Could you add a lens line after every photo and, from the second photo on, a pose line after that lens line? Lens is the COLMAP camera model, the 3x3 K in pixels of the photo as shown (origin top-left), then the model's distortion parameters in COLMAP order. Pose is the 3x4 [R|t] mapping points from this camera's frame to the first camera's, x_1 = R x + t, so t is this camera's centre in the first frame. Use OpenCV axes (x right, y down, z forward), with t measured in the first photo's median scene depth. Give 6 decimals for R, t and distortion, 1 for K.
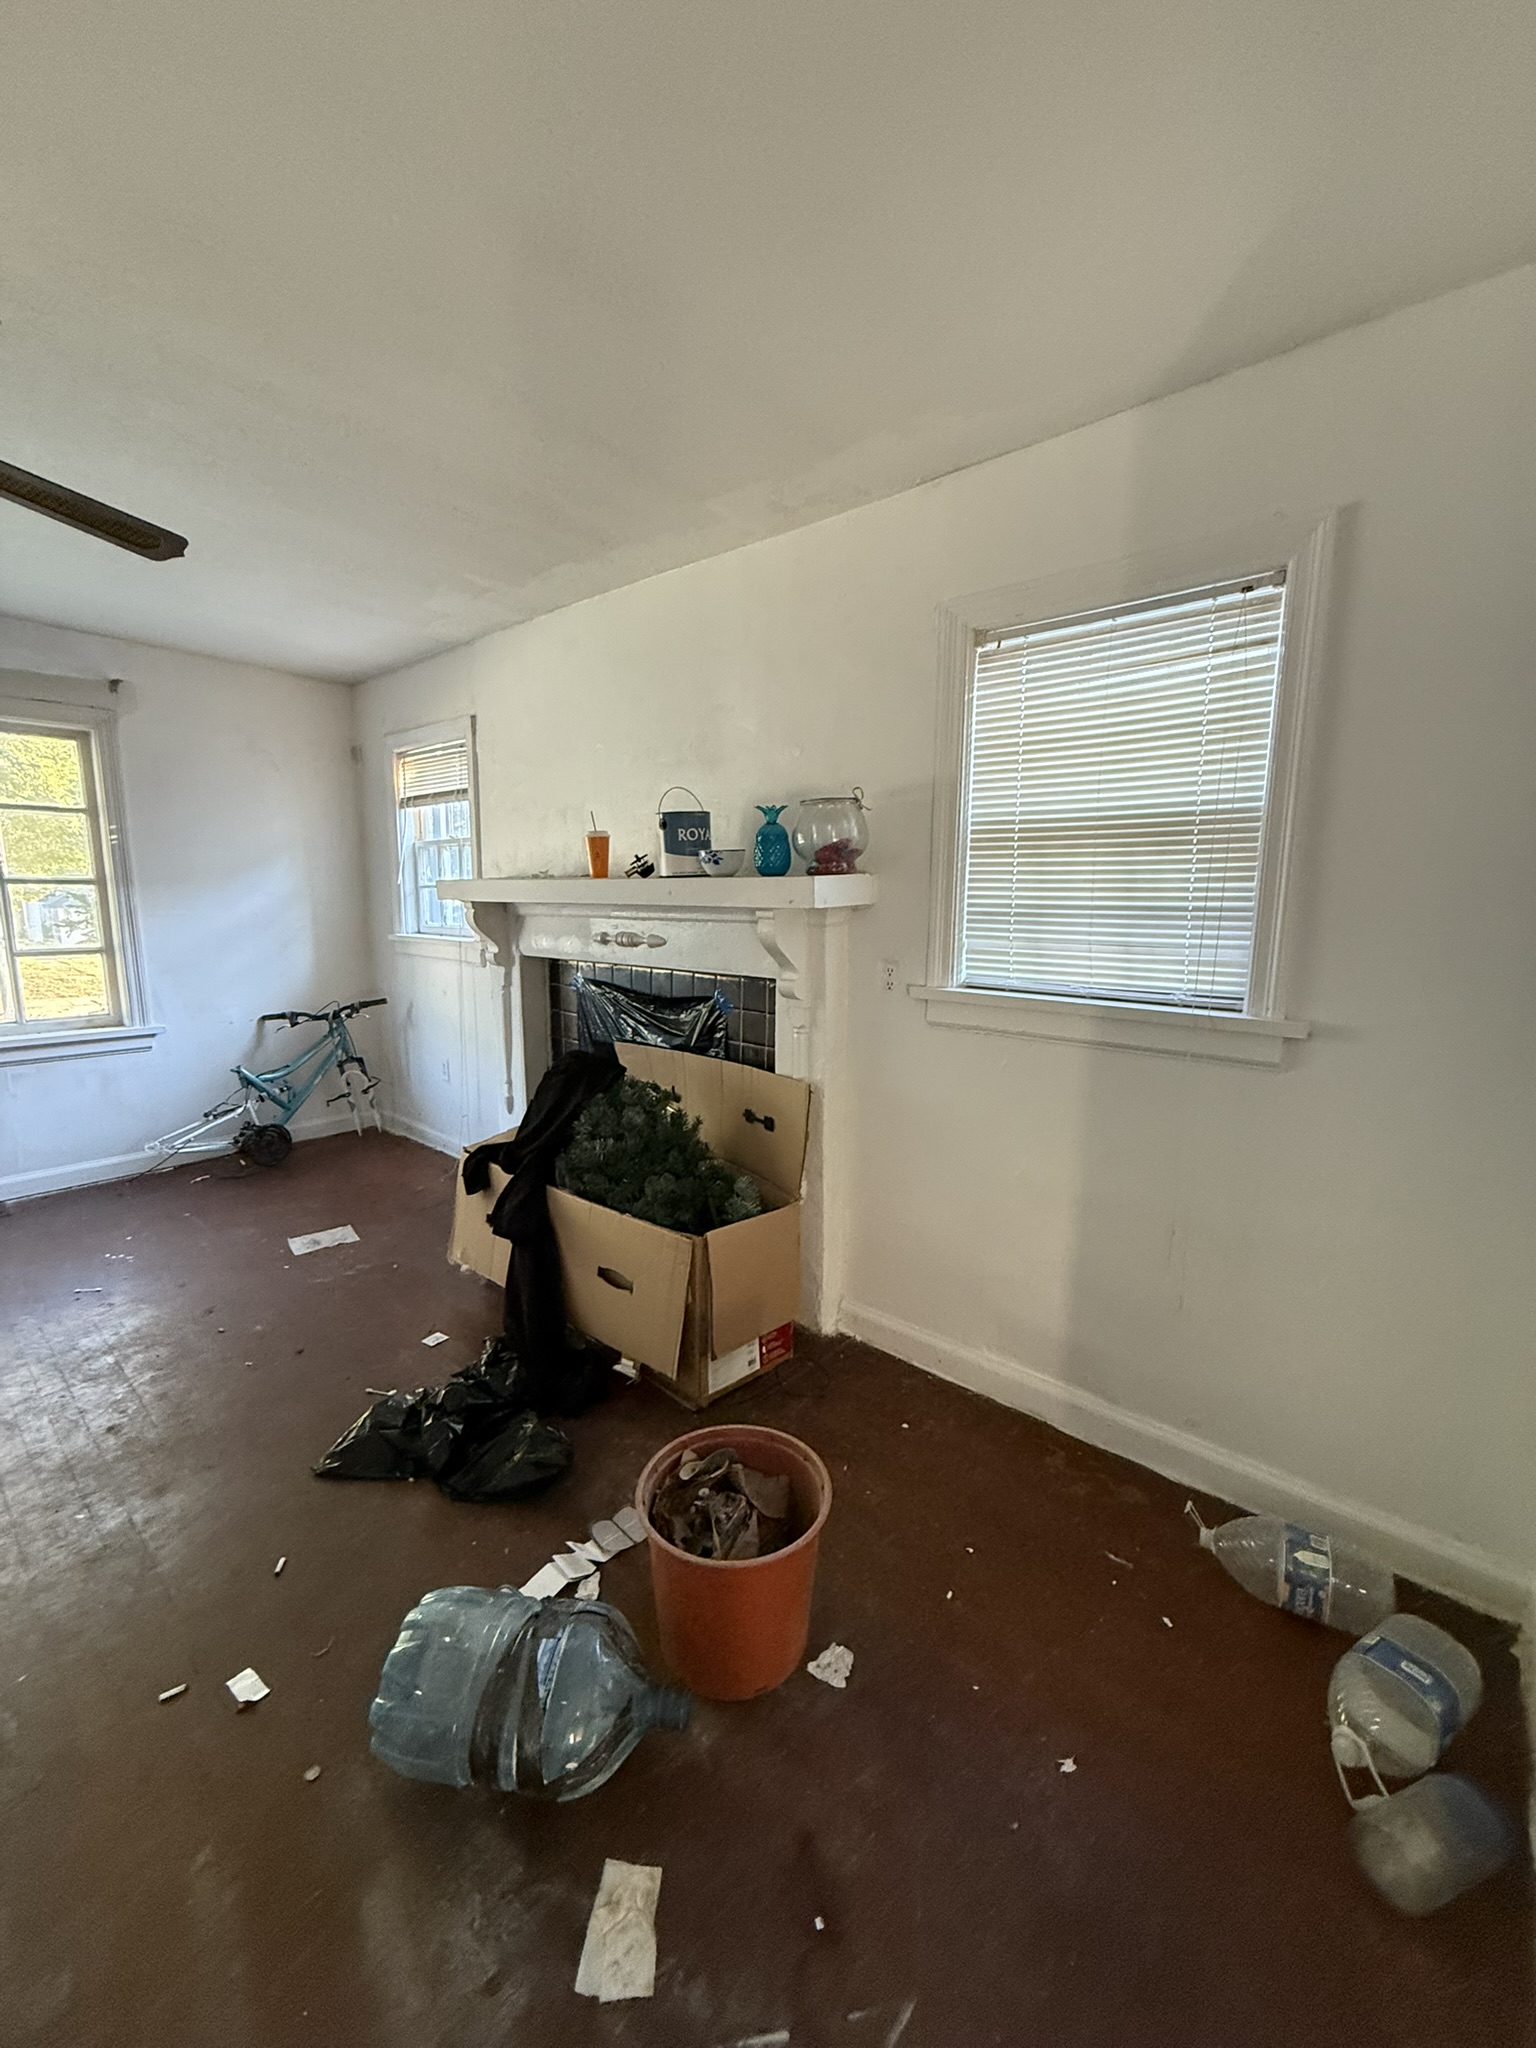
lens RADIAL K [[815.9, 0, 772.9], [0, 815.9, 1019.6], [0, 0, 1]] dist [-0.000209, 0.000229]
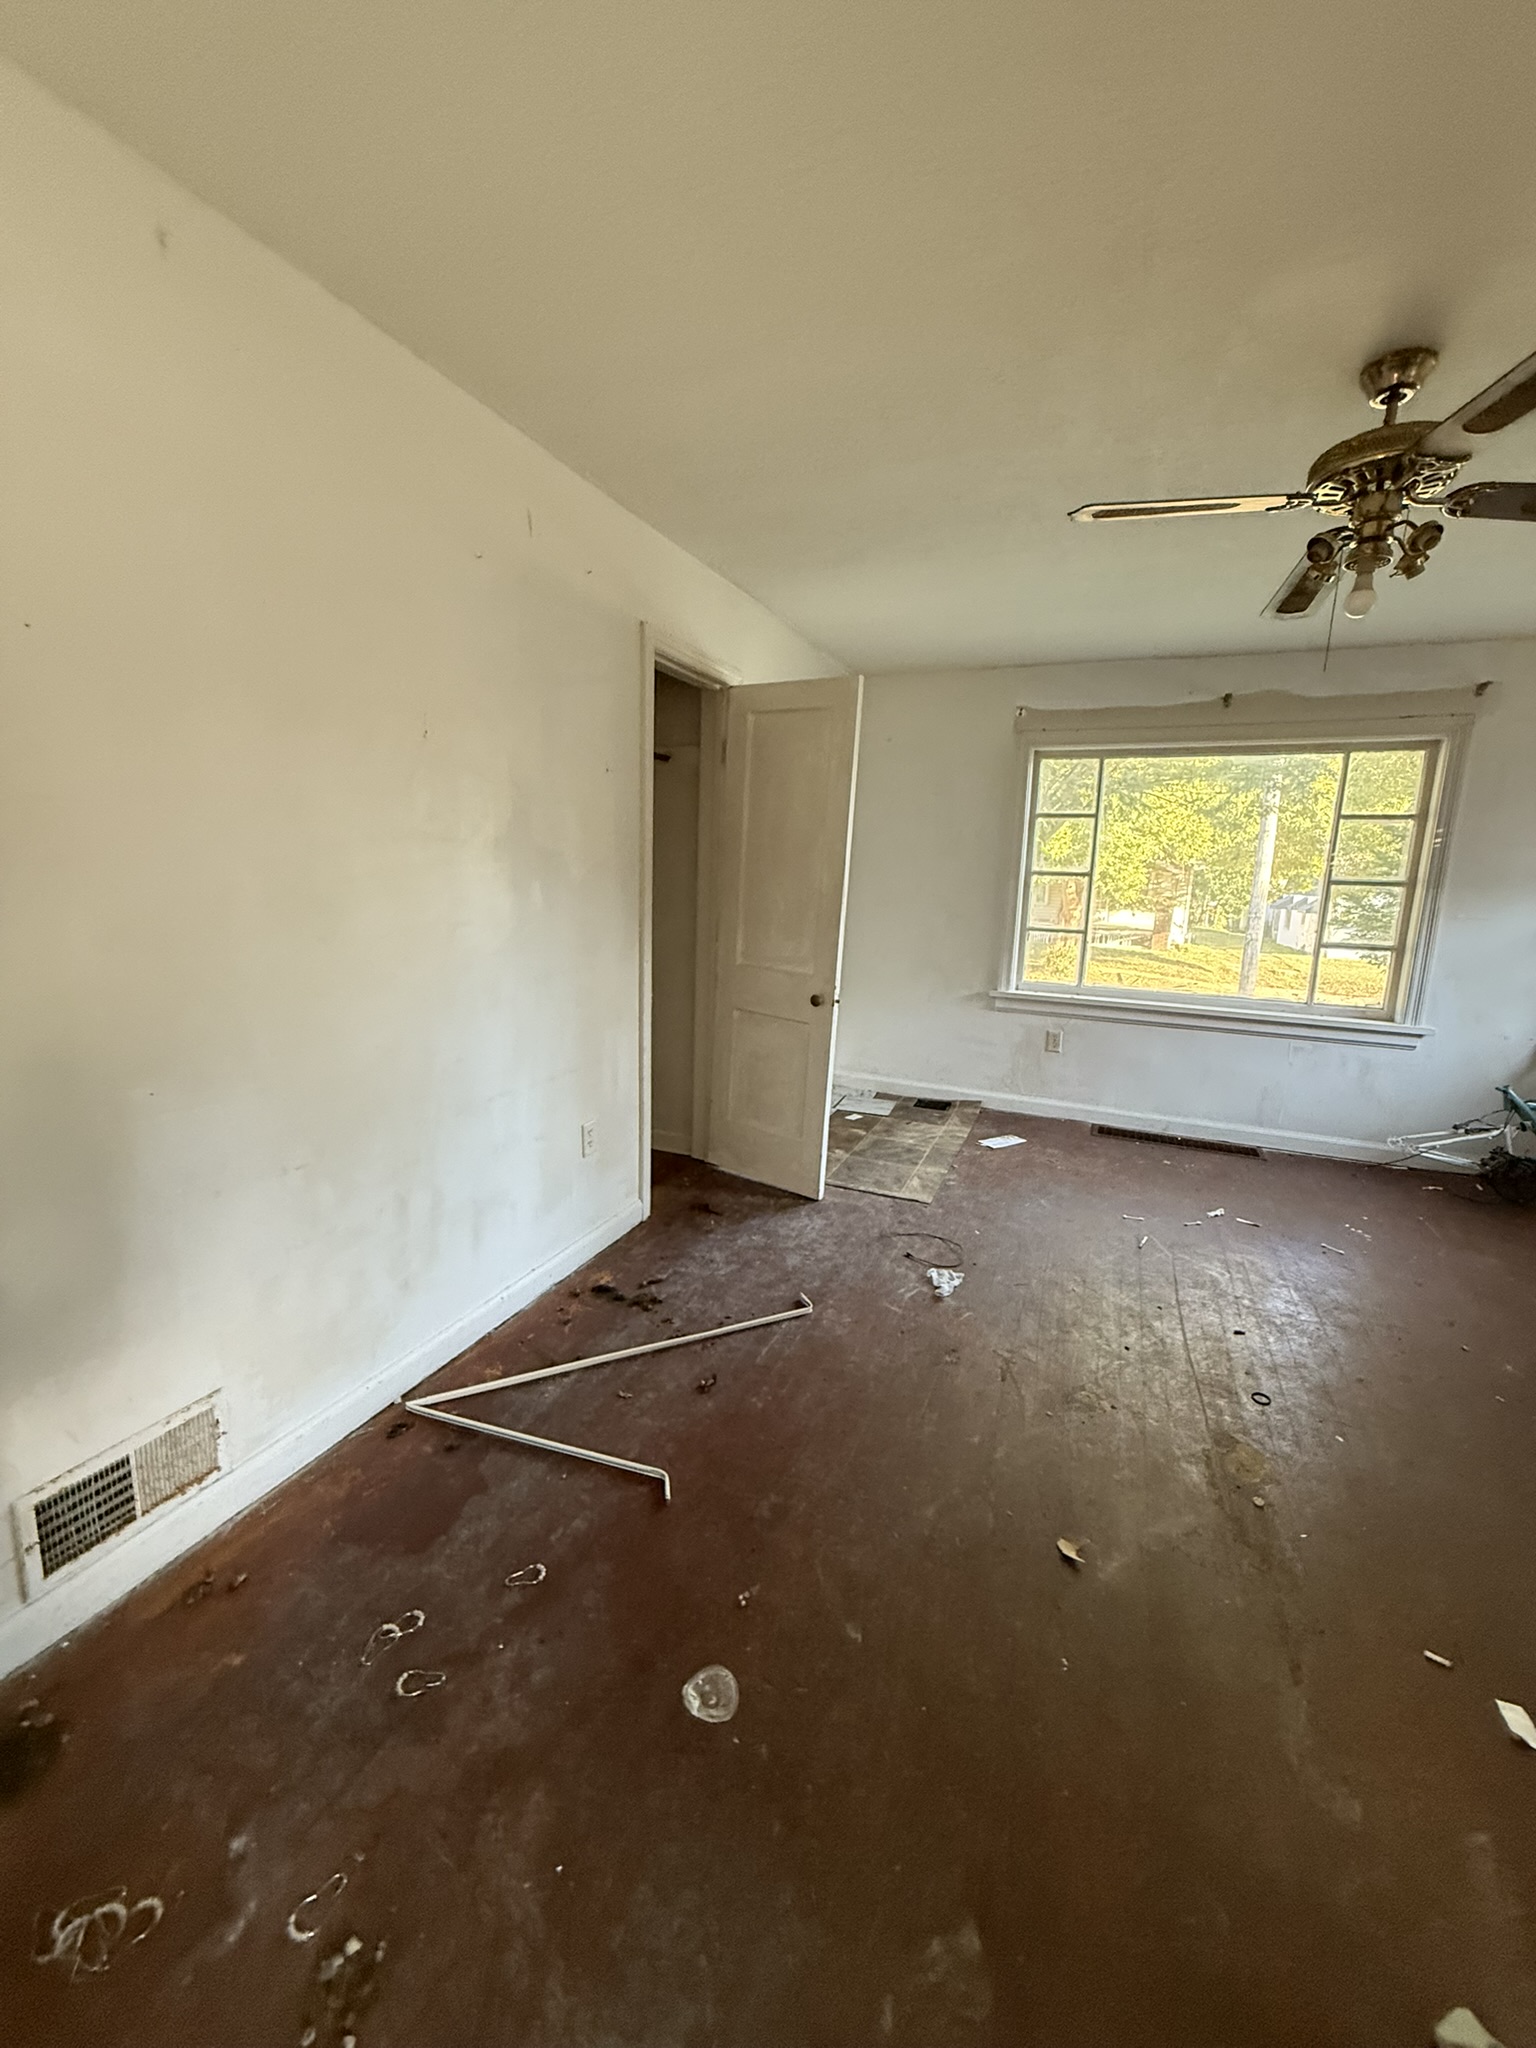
lens RADIAL K [[816.6, 0, 770.1], [0, 816.6, 1021.4], [0, 0, 1]] dist [-0.003211, -0.000176]
pose [[0.302120, 0.170060, -0.937978, -0.074316], [-0.174767, 0.977162, 0.120872, 0.025695], [0.937113, 0.127410, 0.324941, -0.108729]]
